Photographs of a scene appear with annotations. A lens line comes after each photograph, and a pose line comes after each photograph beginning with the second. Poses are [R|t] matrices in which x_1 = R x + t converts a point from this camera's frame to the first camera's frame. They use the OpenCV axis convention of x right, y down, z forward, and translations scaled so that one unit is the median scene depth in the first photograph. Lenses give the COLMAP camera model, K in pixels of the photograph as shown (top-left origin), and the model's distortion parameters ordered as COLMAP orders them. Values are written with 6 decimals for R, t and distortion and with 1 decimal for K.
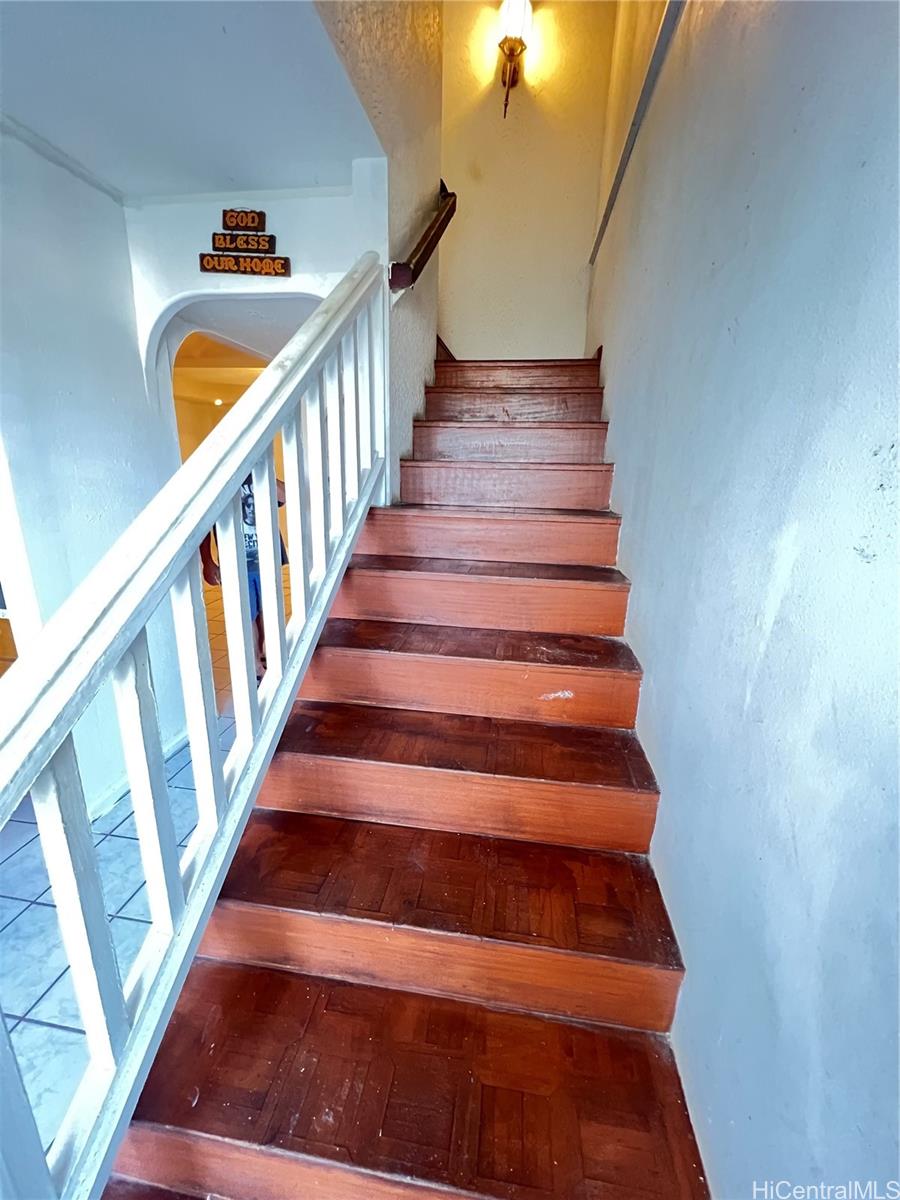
lens RADIAL K [[477.9, 0, 450.1], [0, 477.9, 598.3], [0, 0, 1]] dist [-0.002740, -0.000571]
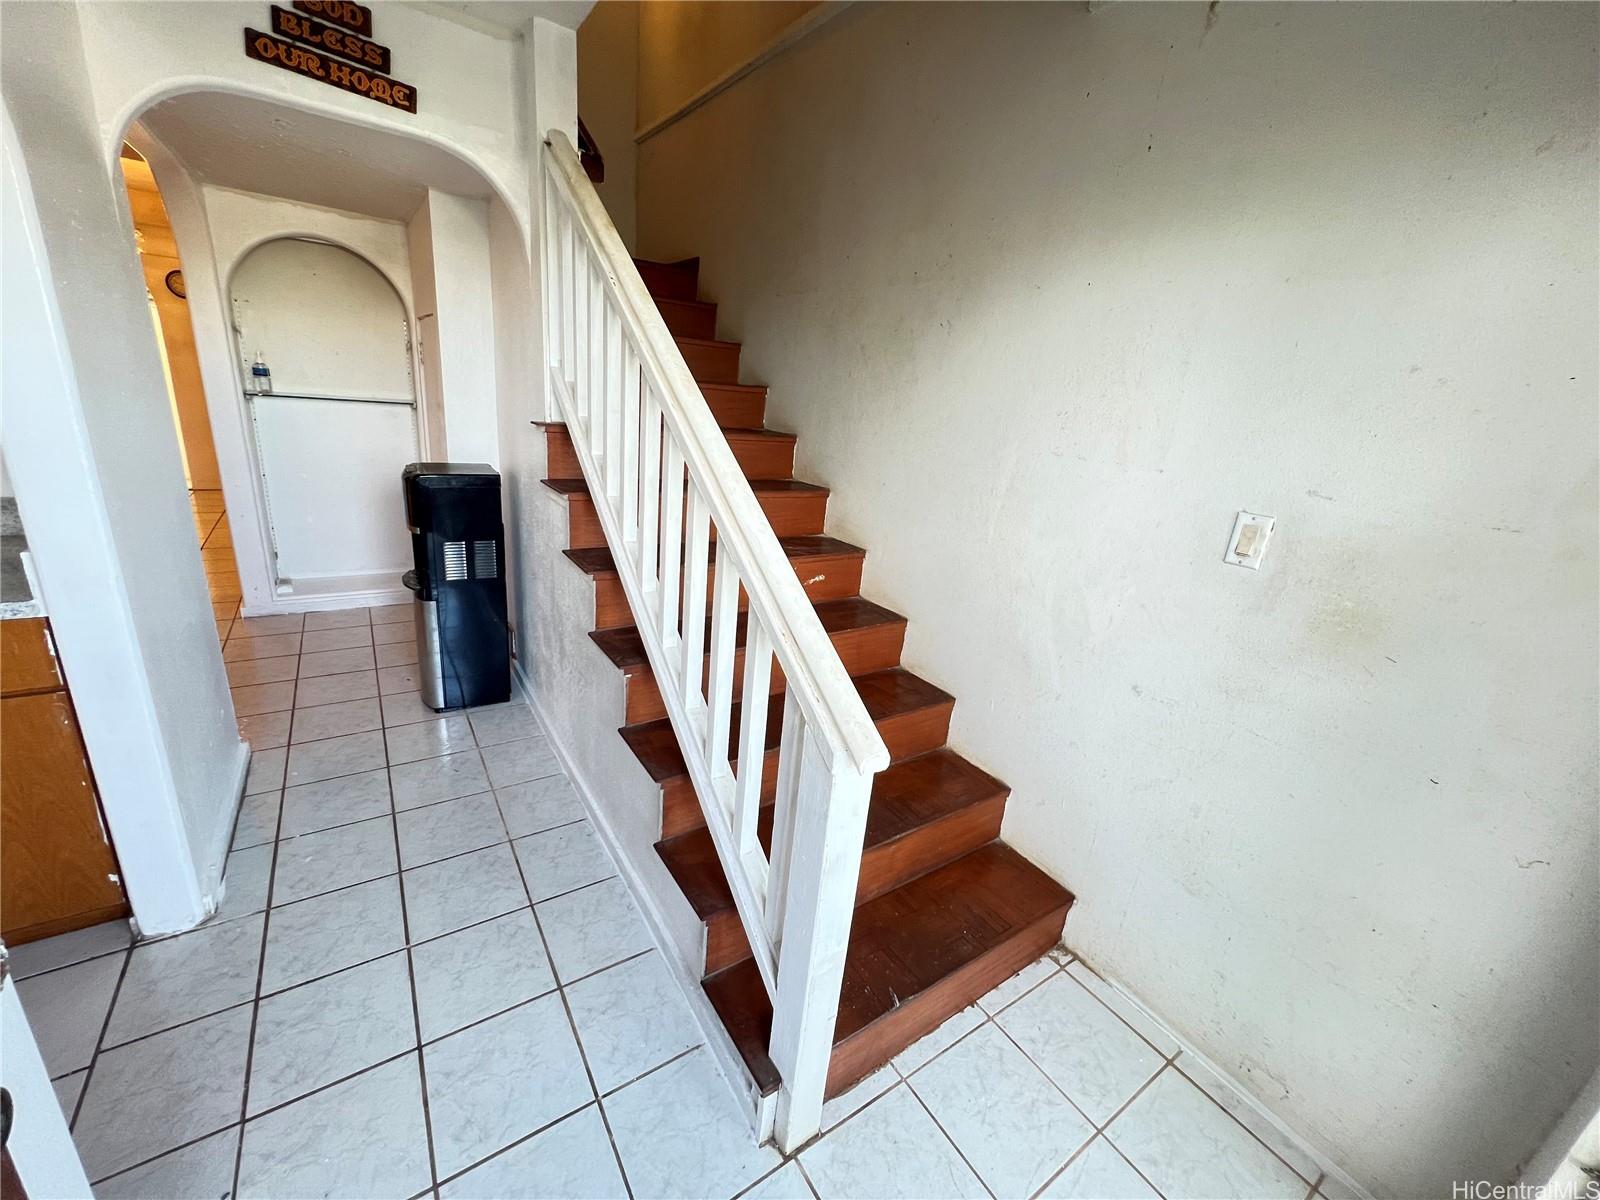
lens RADIAL K [[637.2, 0, 799.2], [0, 637.2, 600.0], [0, 0, 1]] dist [-0.002740, -0.000571]
pose [[0.734301, -0.170491, 0.657065, -0.686107], [0.109916, 0.985035, 0.132754, 0.018500], [-0.669866, -0.025260, 0.742052, -0.175556]]
